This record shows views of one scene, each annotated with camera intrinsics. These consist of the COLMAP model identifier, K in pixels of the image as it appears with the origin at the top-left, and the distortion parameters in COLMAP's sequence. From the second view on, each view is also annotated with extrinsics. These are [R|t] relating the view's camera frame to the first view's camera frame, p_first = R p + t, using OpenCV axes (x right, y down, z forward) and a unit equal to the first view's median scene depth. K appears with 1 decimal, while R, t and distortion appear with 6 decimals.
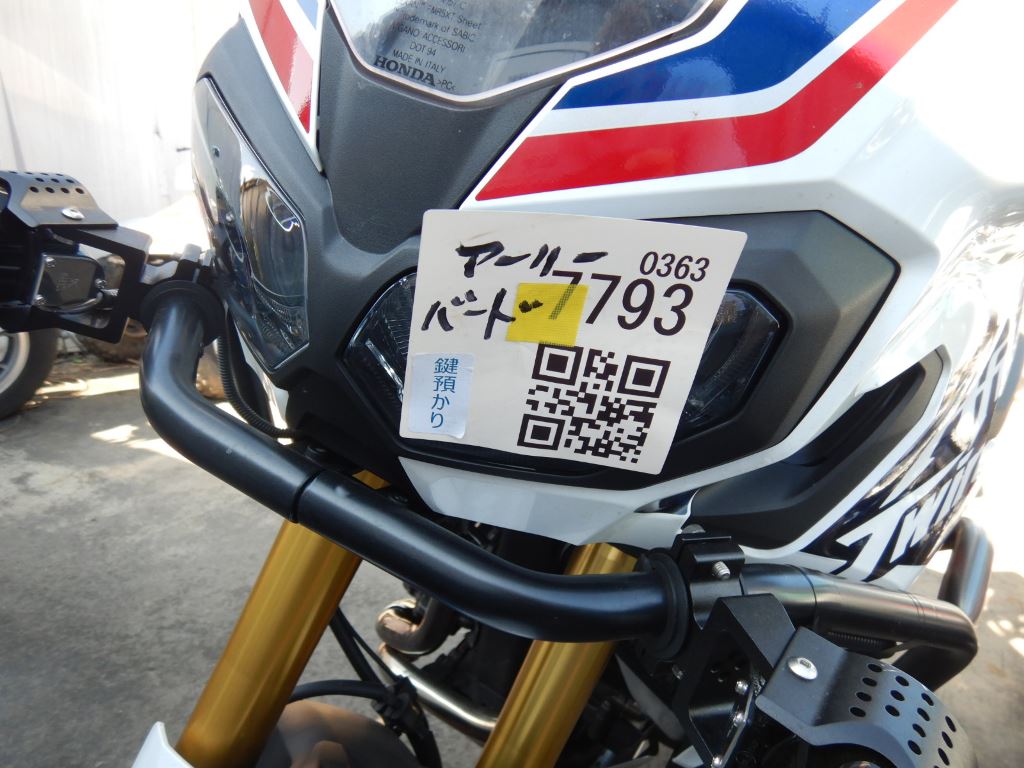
lens RADIAL K [[726.7, 0, 512.1], [0, 726.7, 389.2], [0, 0, 1]] dist [0.013567, -0.003161]
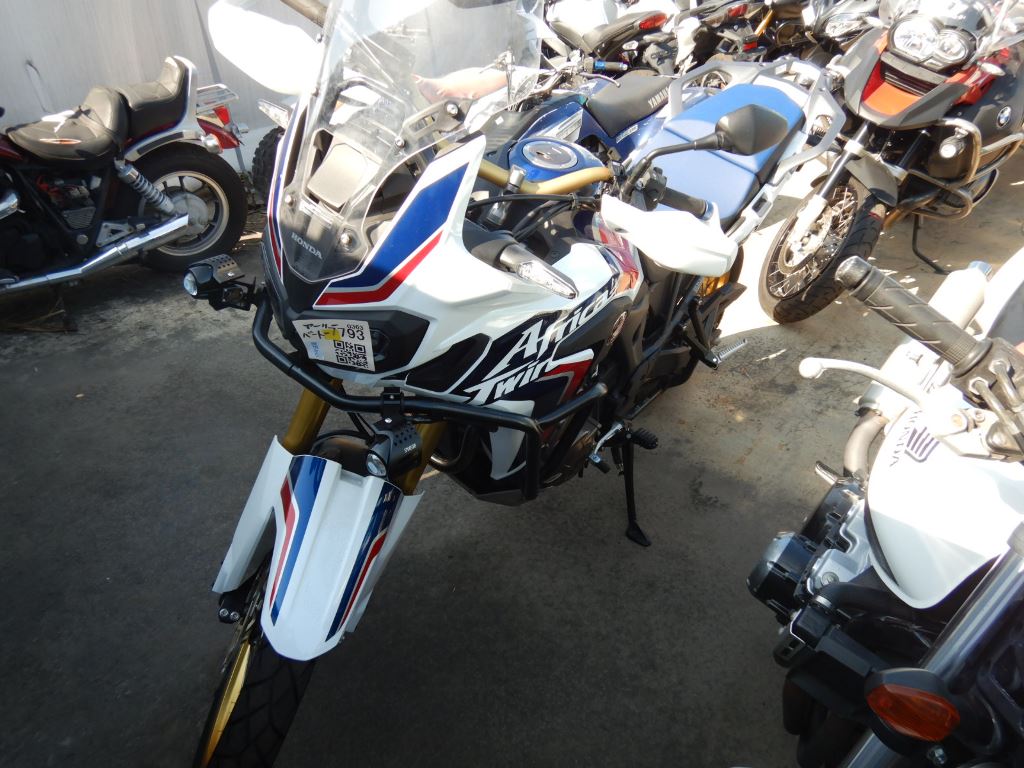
lens RADIAL K [[726.7, 0, 512.1], [0, 726.7, 389.2], [0, 0, 1]] dist [0.013567, -0.003161]
pose [[0.972975, 0.066502, -0.221128, 0.901937], [-0.008784, 0.967597, 0.252346, -0.388598], [0.230744, -0.243584, 0.942032, -1.244239]]
